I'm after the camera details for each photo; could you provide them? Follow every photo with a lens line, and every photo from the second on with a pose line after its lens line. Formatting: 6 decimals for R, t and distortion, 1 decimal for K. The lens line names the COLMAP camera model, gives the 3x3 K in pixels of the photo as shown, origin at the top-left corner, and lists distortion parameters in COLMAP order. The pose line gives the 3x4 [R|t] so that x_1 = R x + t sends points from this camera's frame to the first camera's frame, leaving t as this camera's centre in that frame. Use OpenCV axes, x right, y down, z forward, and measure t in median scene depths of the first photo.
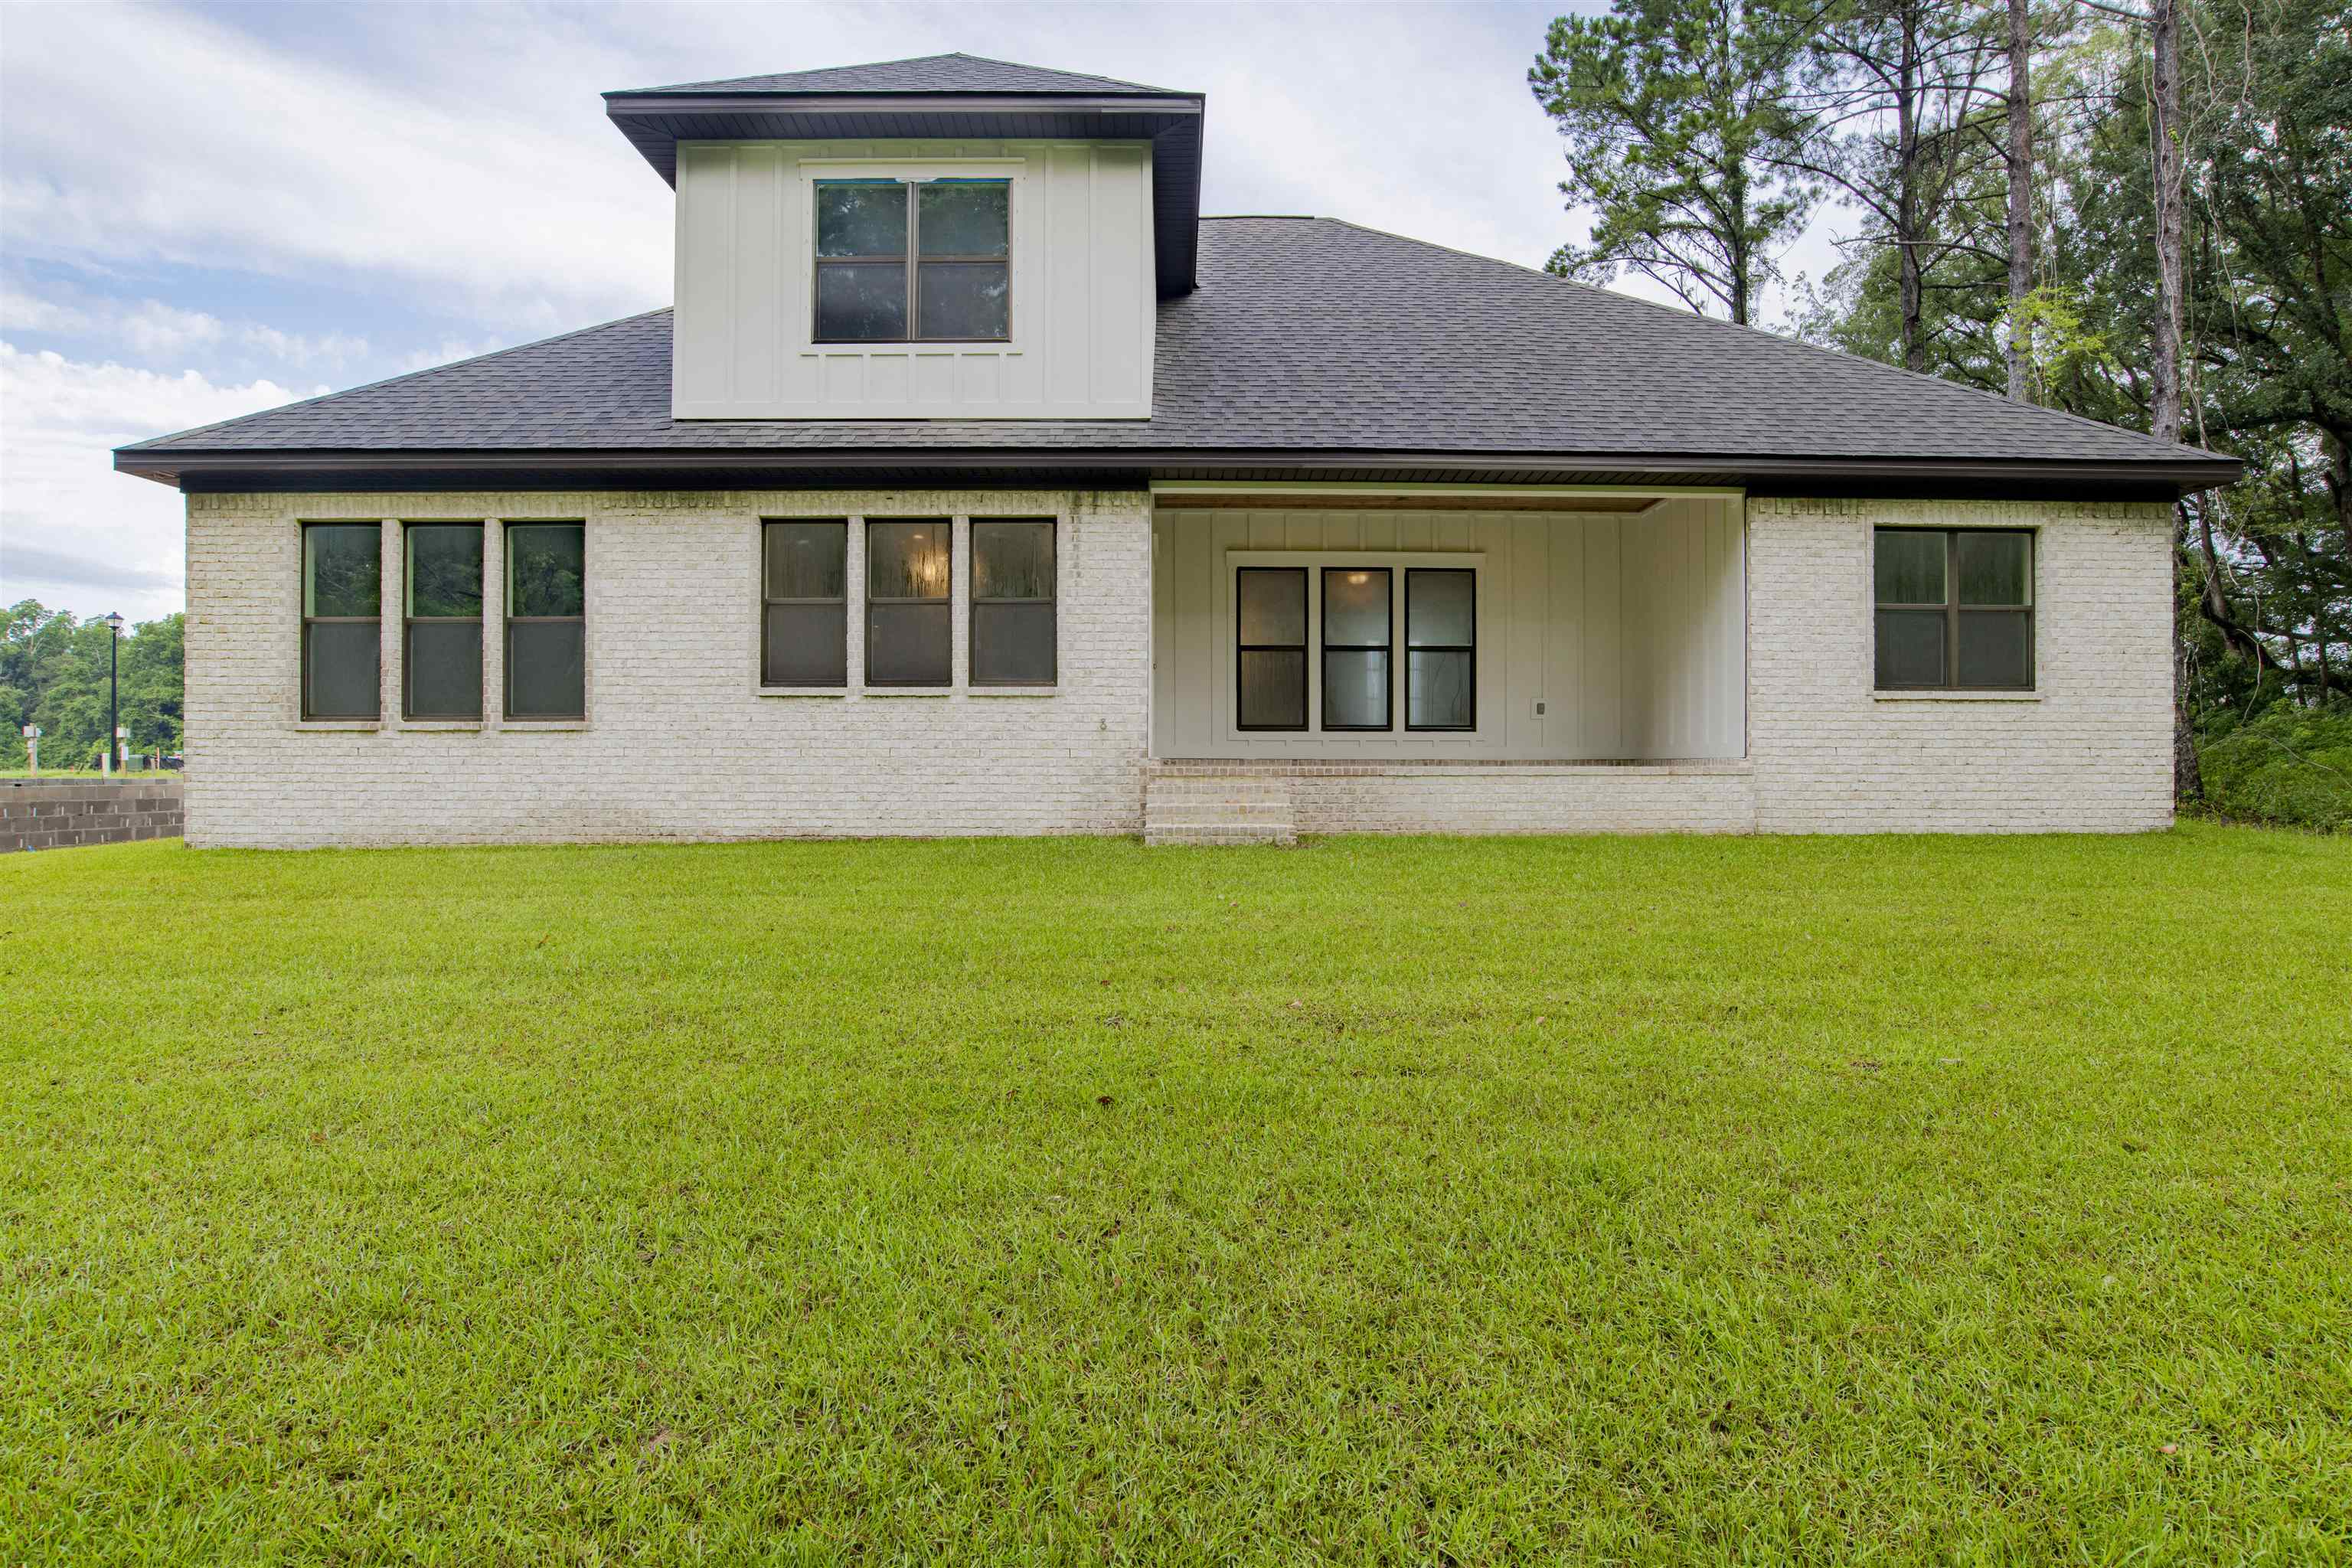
lens RADIAL K [[1248.6, 0, 1172.0], [0, 1248.6, 779.7], [0, 0, 1]] dist [-0.055716, 0.024047]
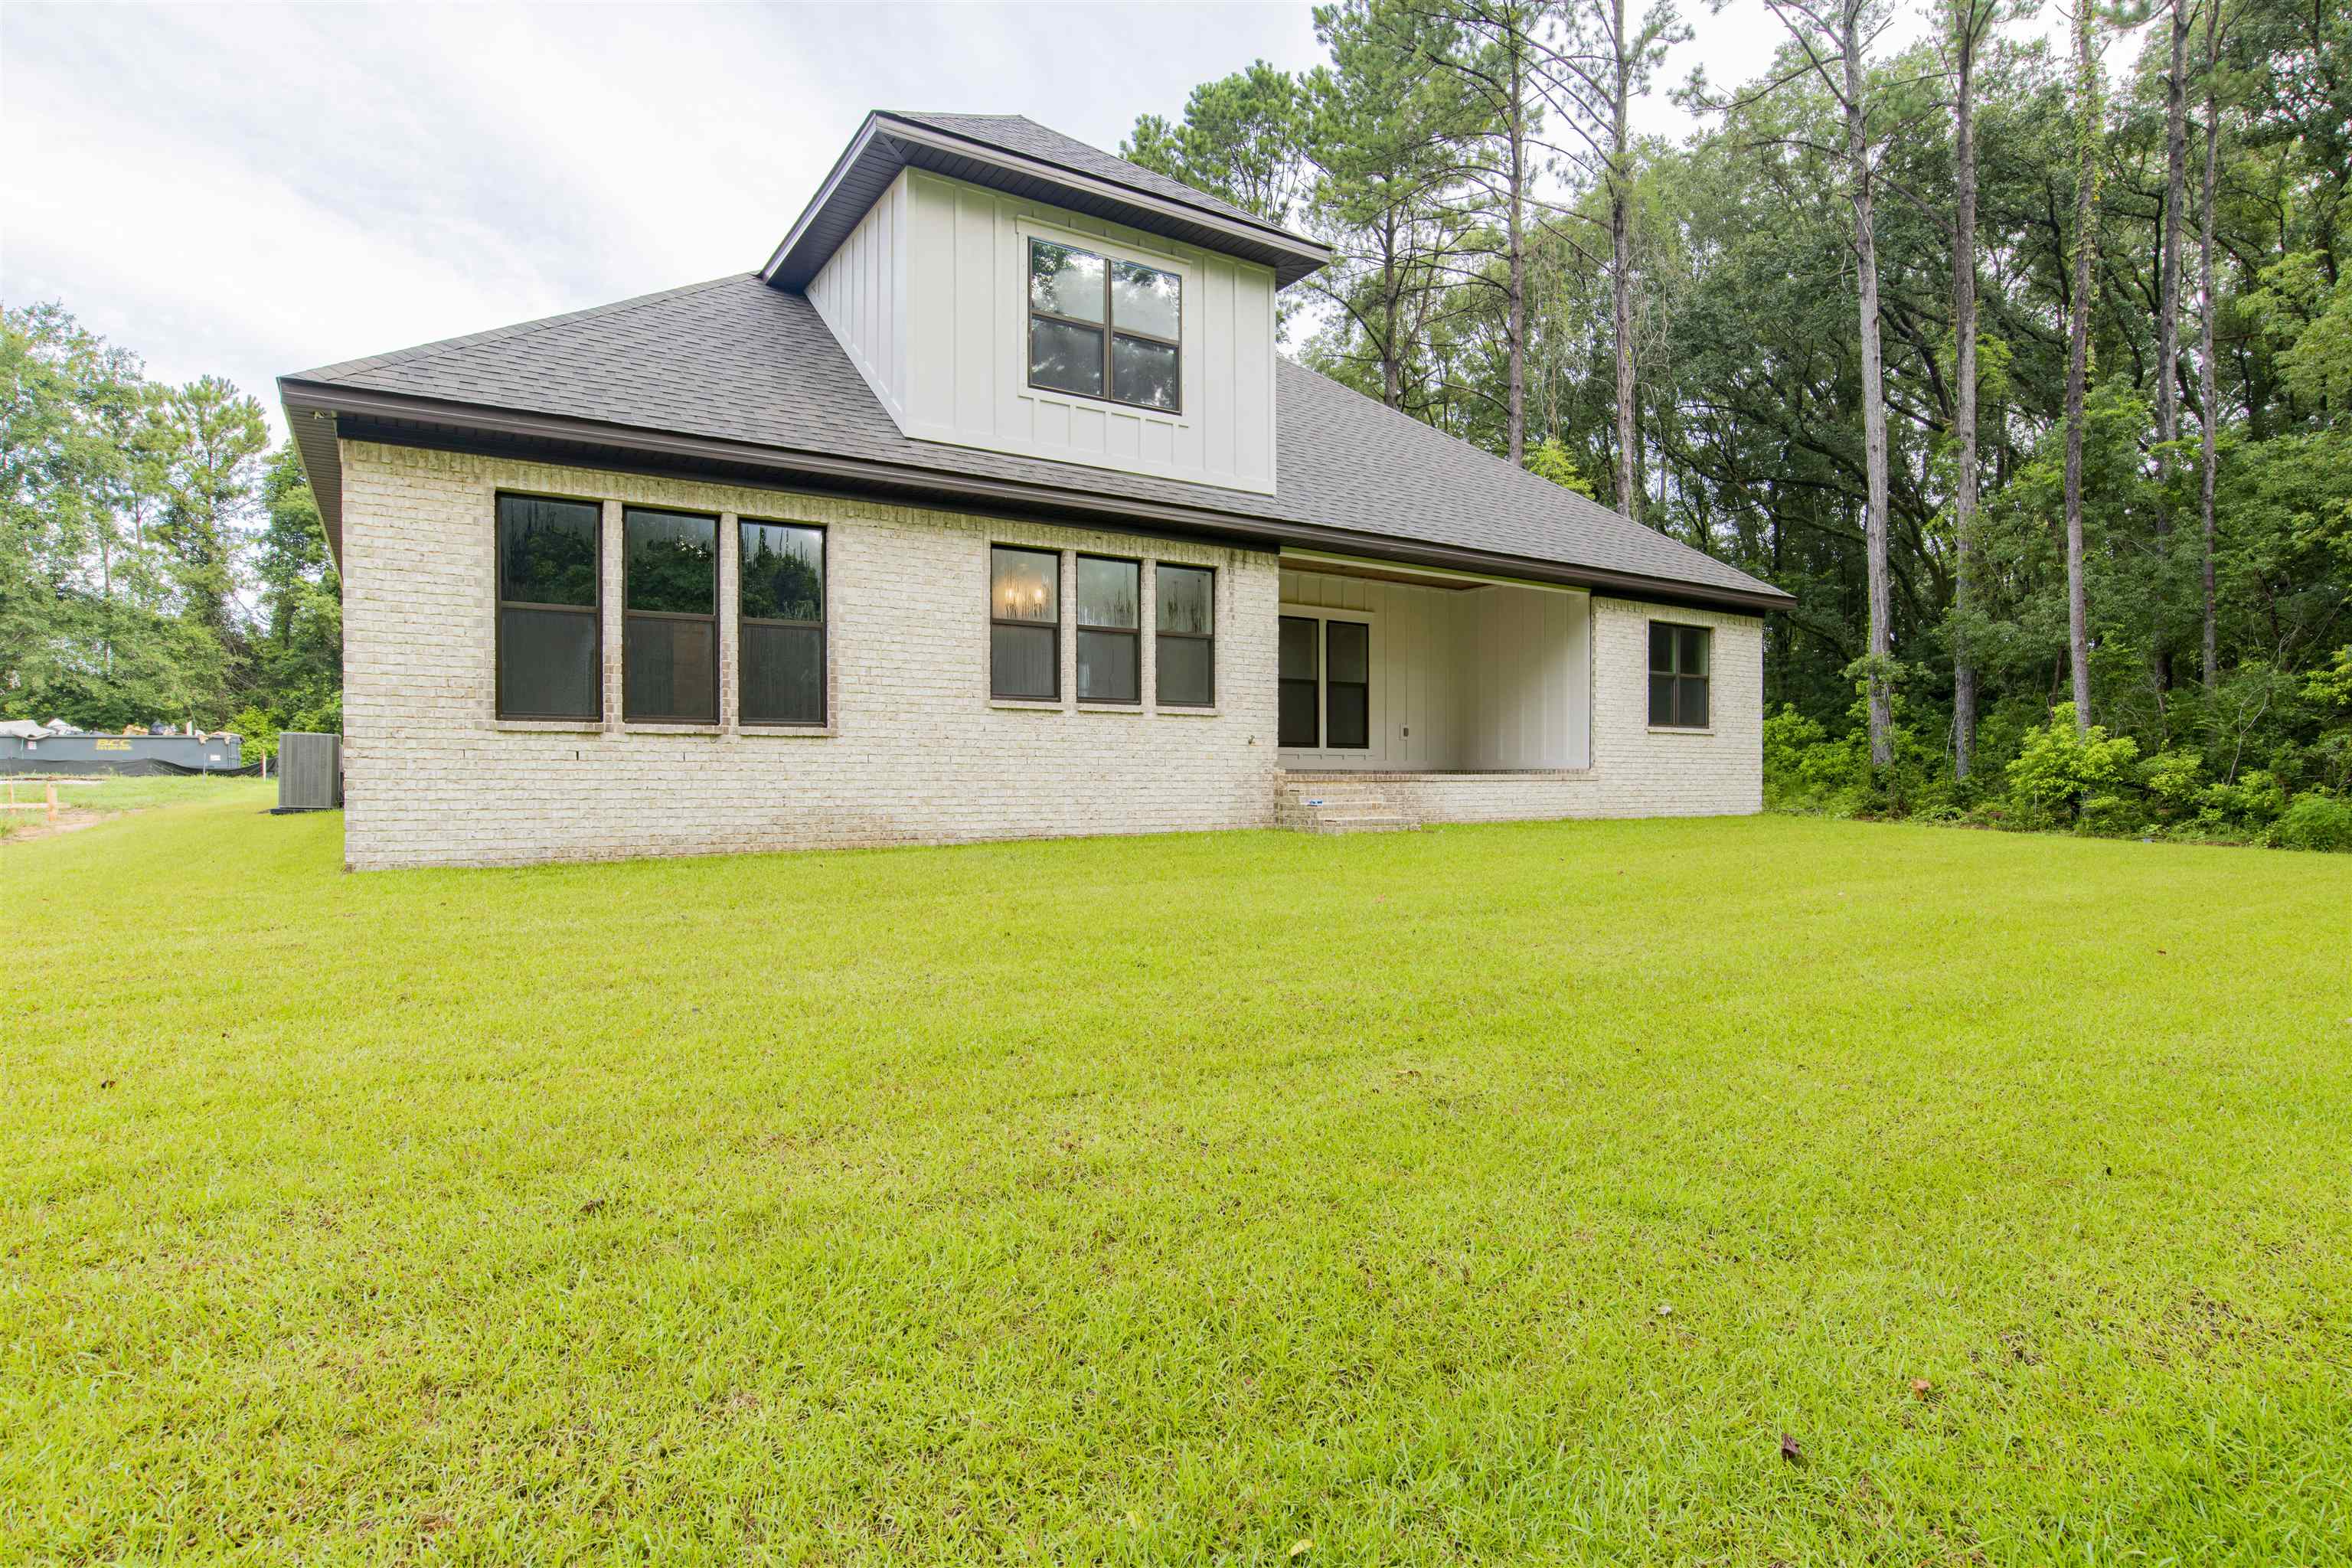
lens RADIAL K [[1248.6, 0, 1183.2], [0, 1248.6, 799.8], [0, 0, 1]] dist [-0.055716, 0.024047]
pose [[0.840934, -0.008691, 0.541068, -0.780886], [0.002117, 0.999916, 0.012772, -0.000931], [-0.541134, -0.009595, 0.840882, -0.004642]]
